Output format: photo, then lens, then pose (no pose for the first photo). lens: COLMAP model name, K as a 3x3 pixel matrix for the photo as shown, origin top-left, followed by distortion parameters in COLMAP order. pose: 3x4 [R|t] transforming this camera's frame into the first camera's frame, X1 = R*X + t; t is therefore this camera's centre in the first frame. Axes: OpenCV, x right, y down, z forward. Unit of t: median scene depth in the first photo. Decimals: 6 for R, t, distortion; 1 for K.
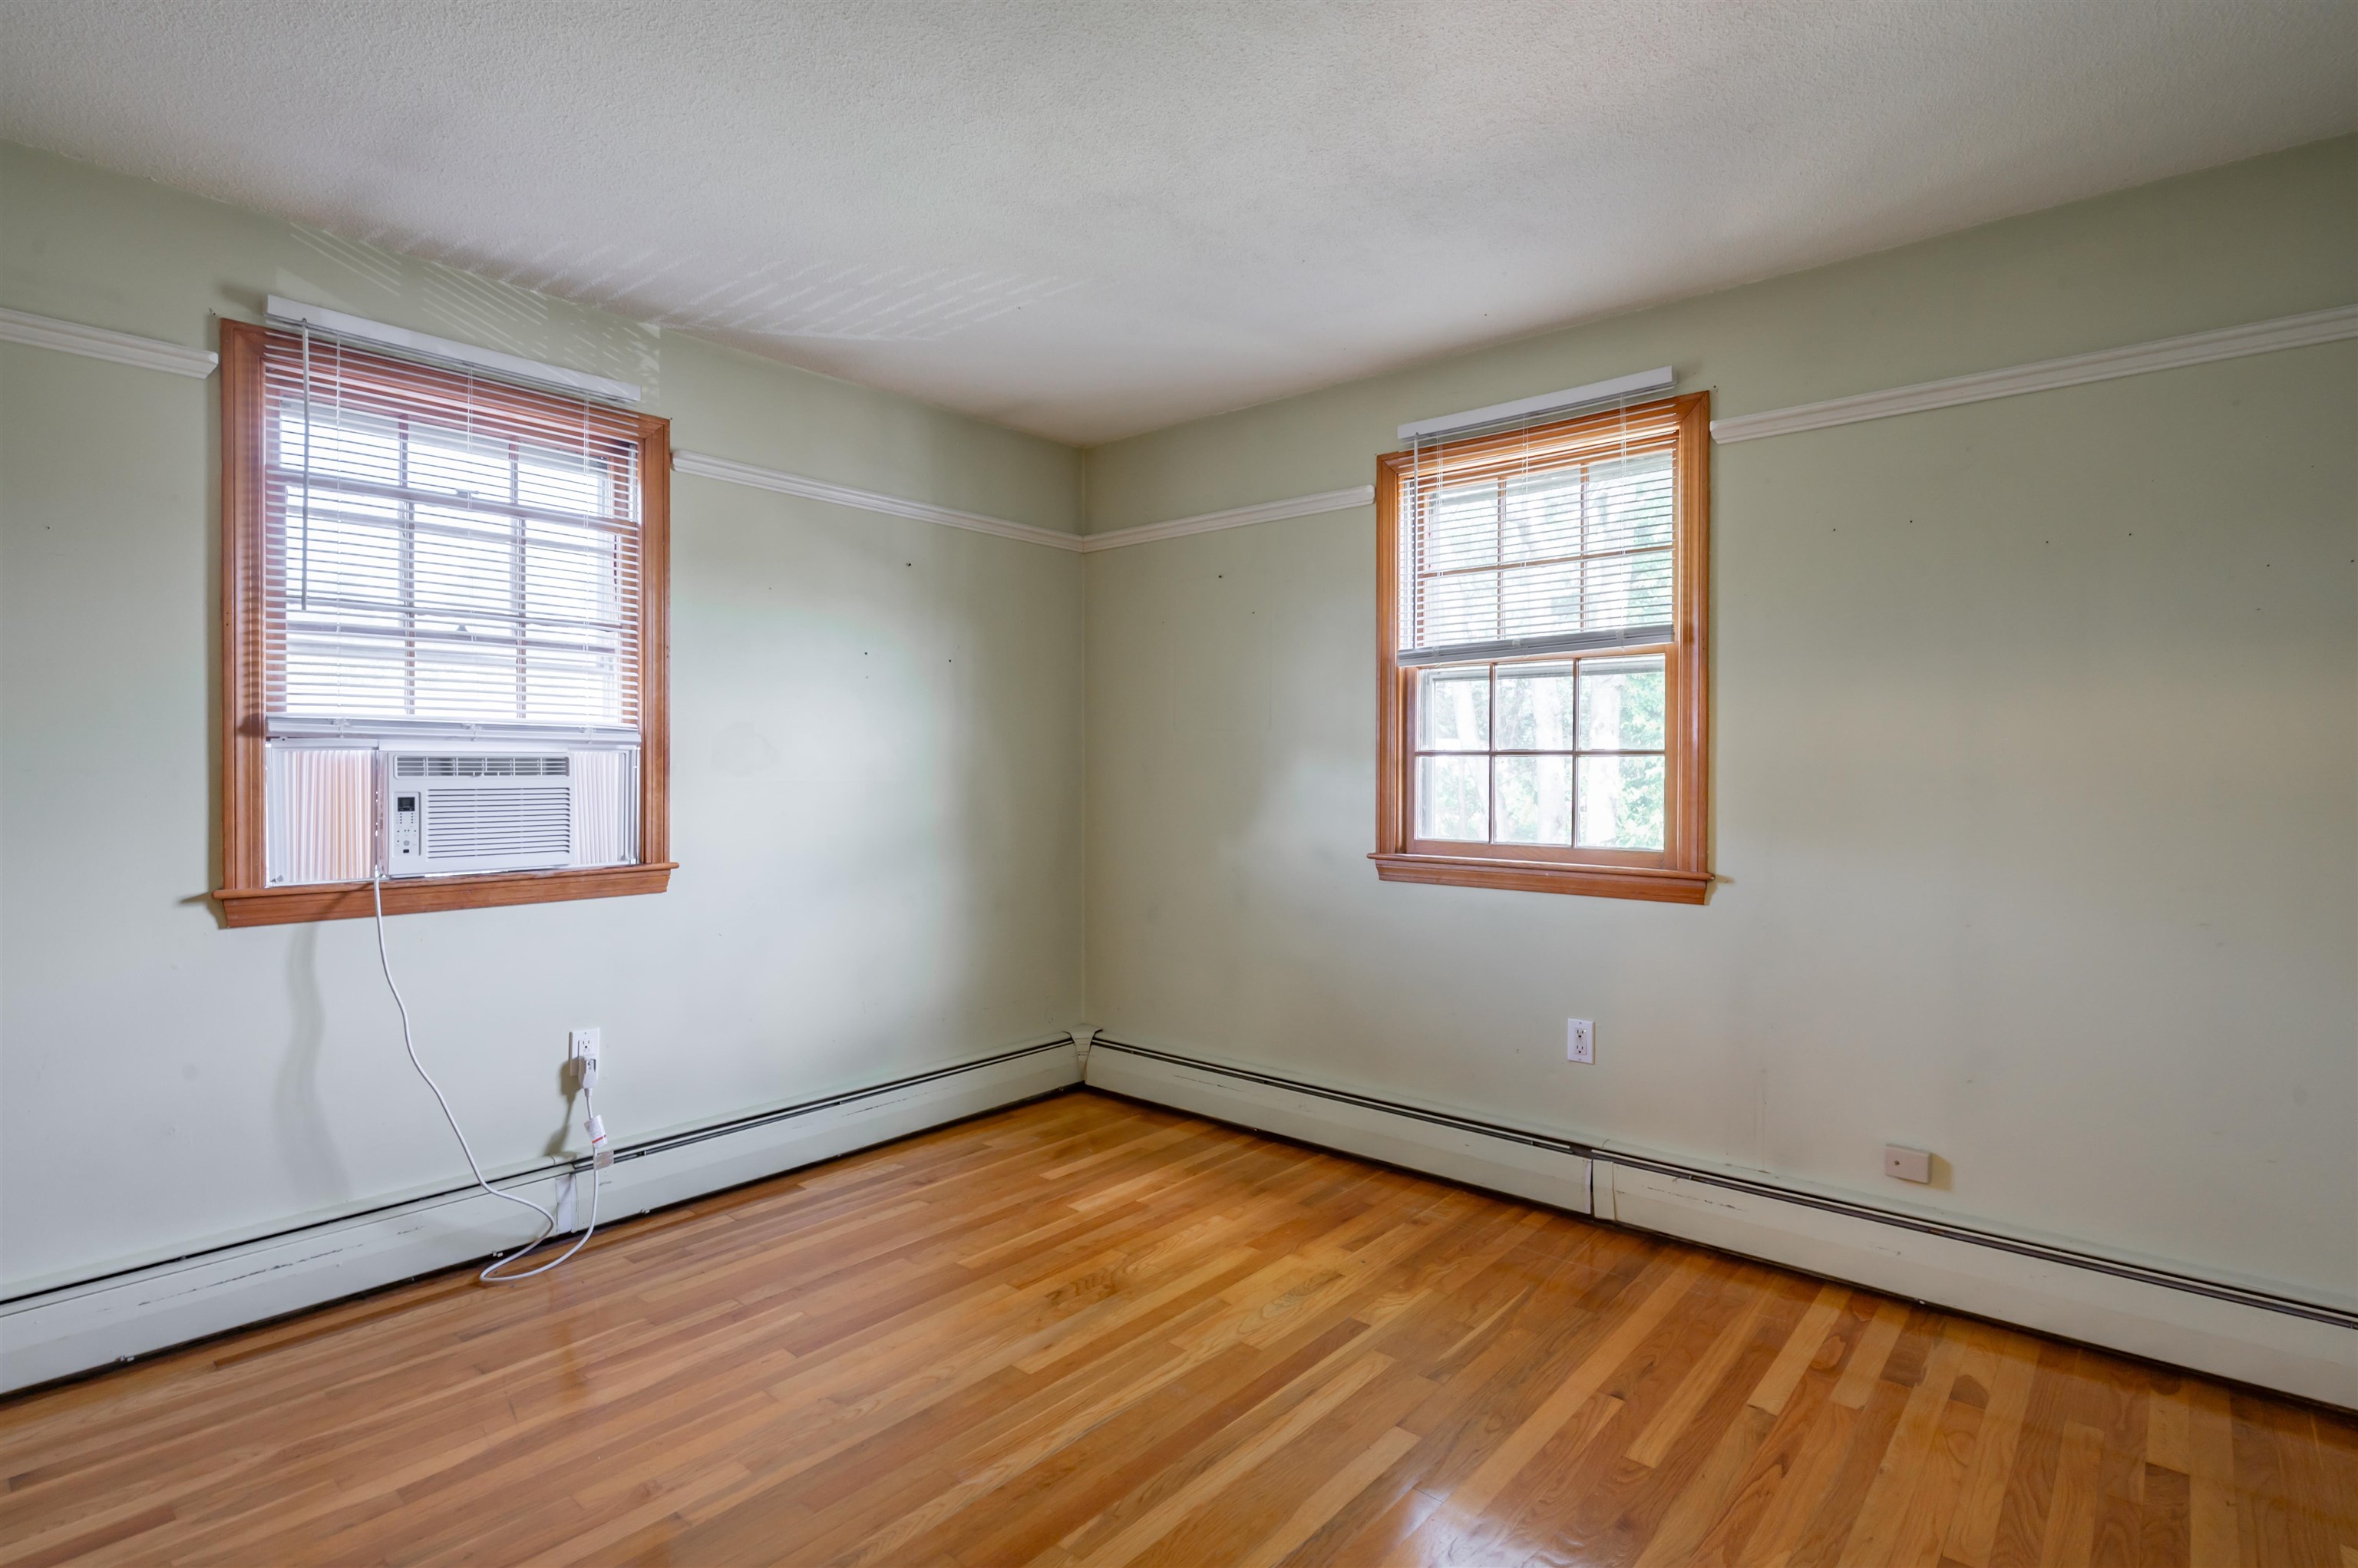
lens RADIAL K [[1155.9, 0, 1181.8], [0, 1155.9, 780.3], [0, 0, 1]] dist [-0.006966, 0.002696]
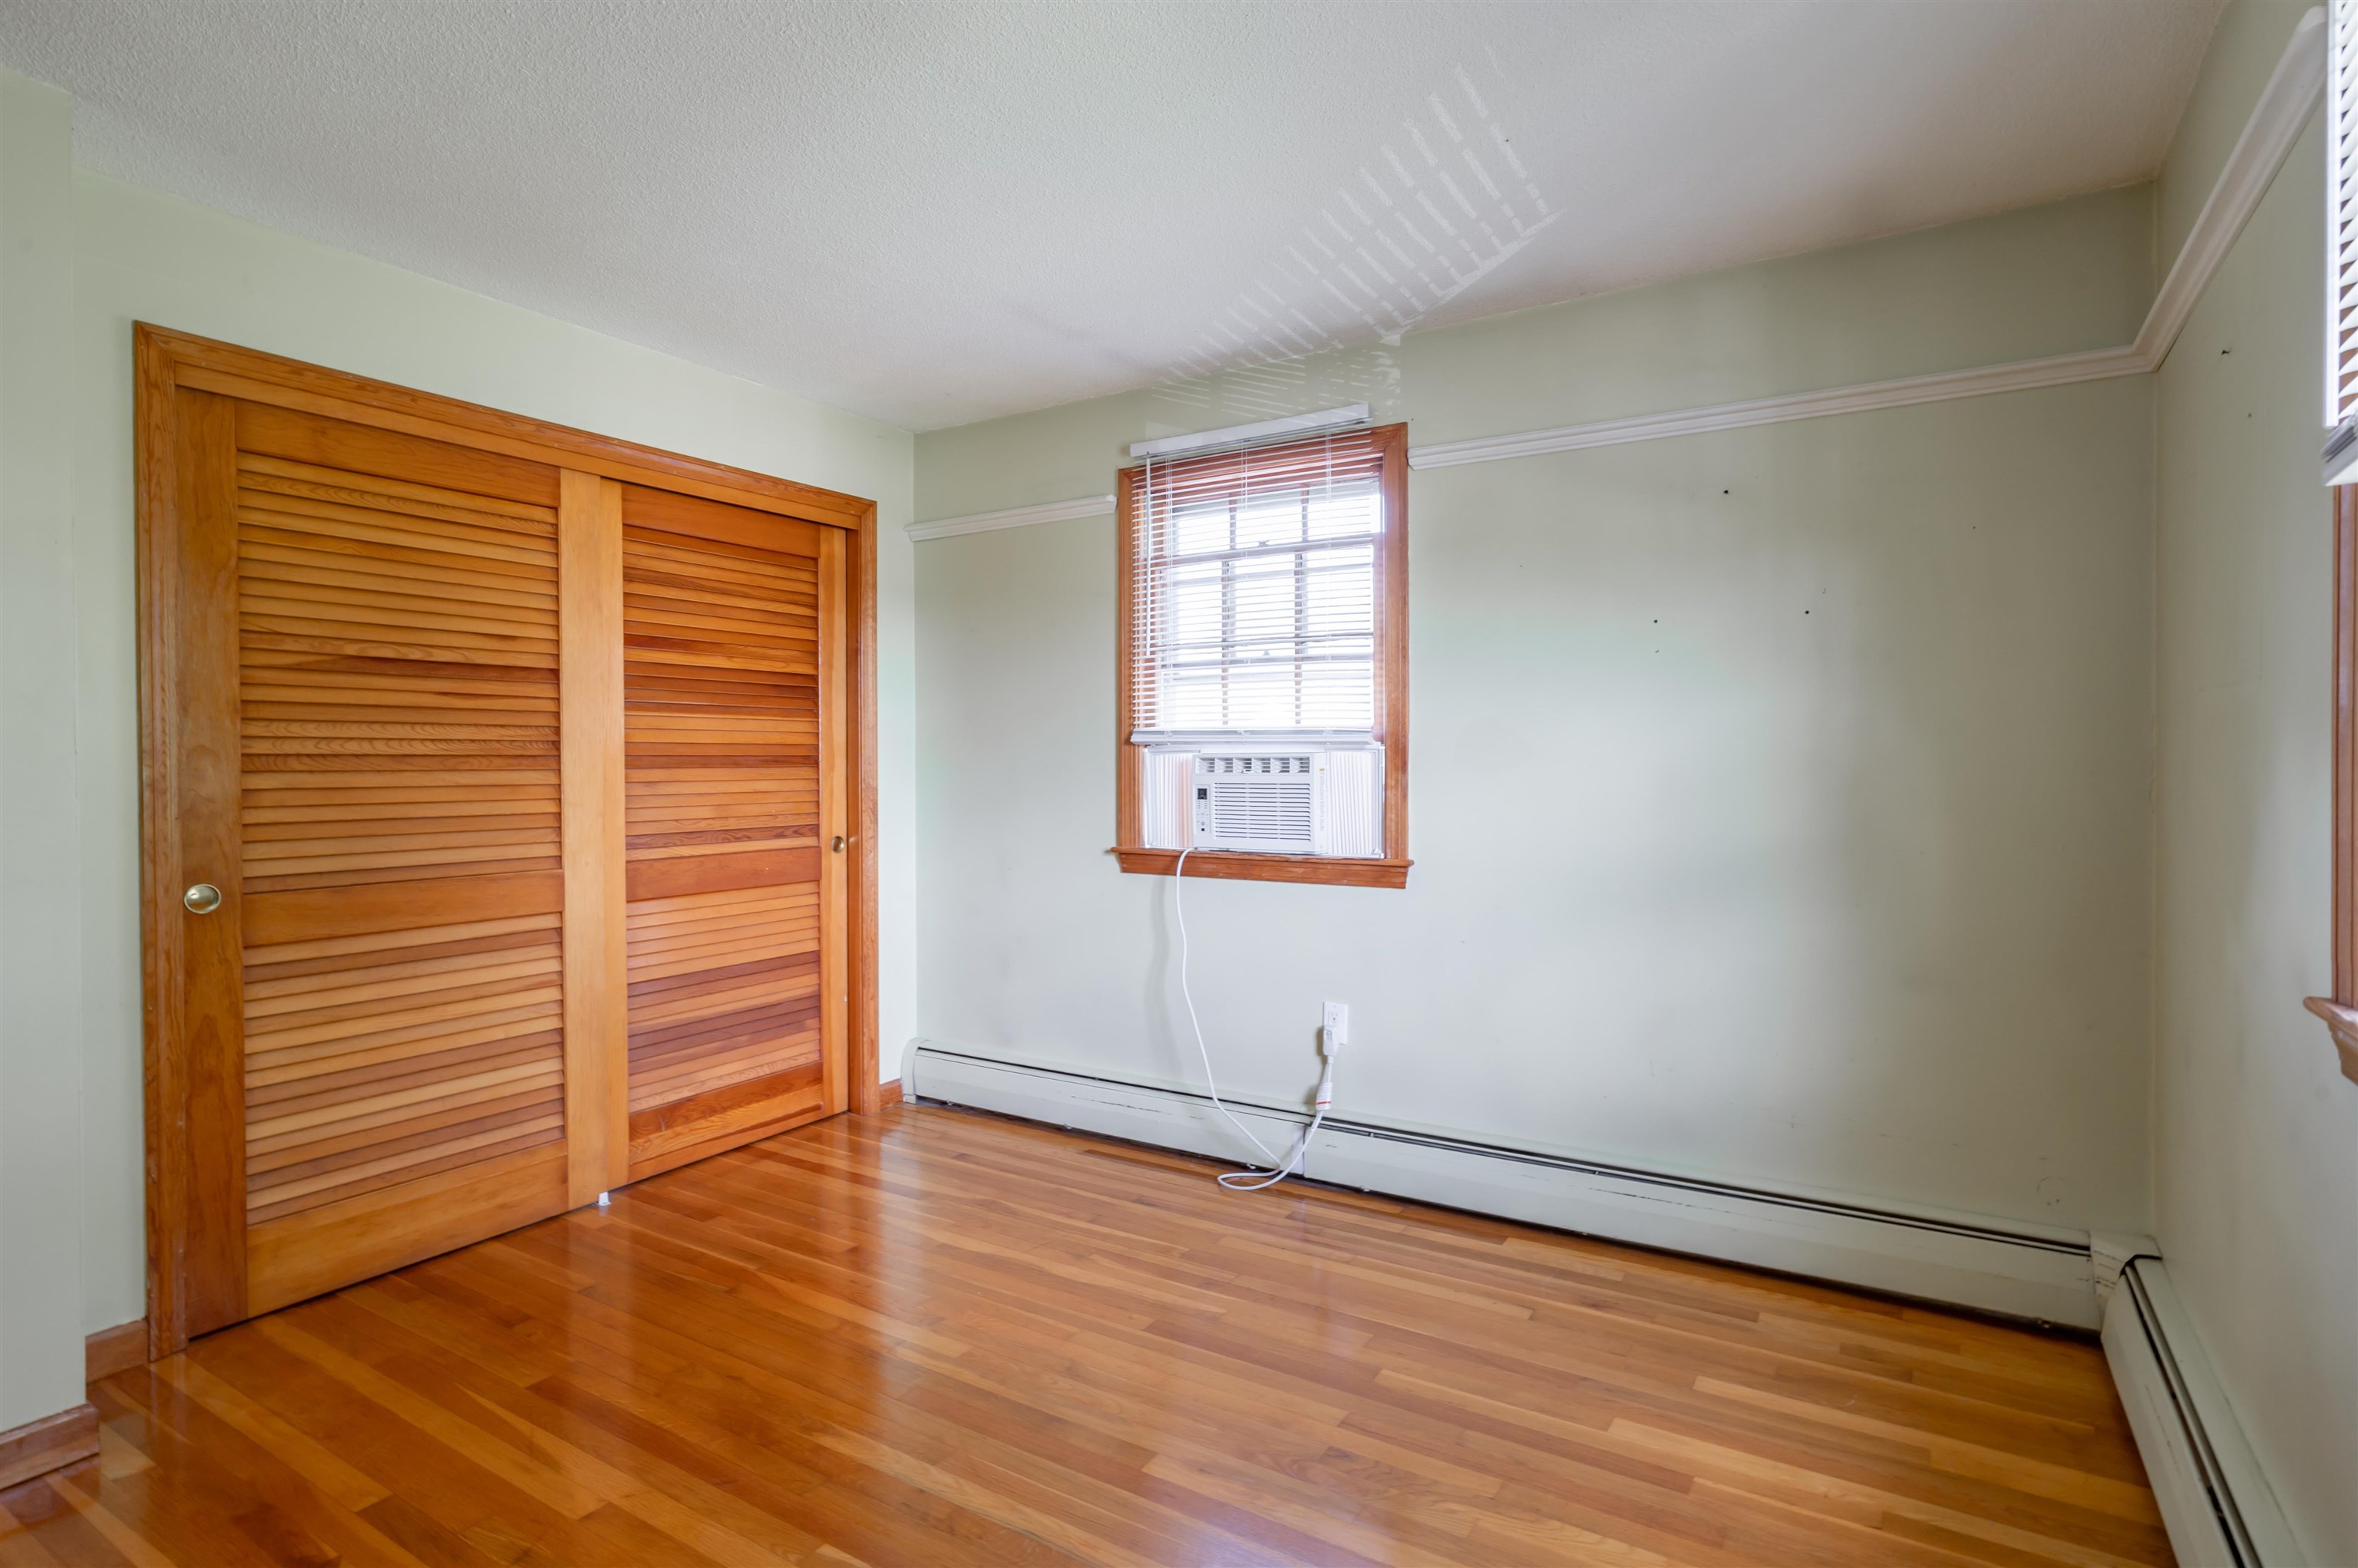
lens RADIAL K [[1155.9, 0, 1188.3], [0, 1155.9, 772.3], [0, 0, 1]] dist [-0.006966, 0.002696]
pose [[0.163511, 0.007890, -0.986510, 0.585688], [-0.009646, 0.999933, 0.006398, -0.011169], [0.986494, 0.008470, 0.163577, 0.720891]]
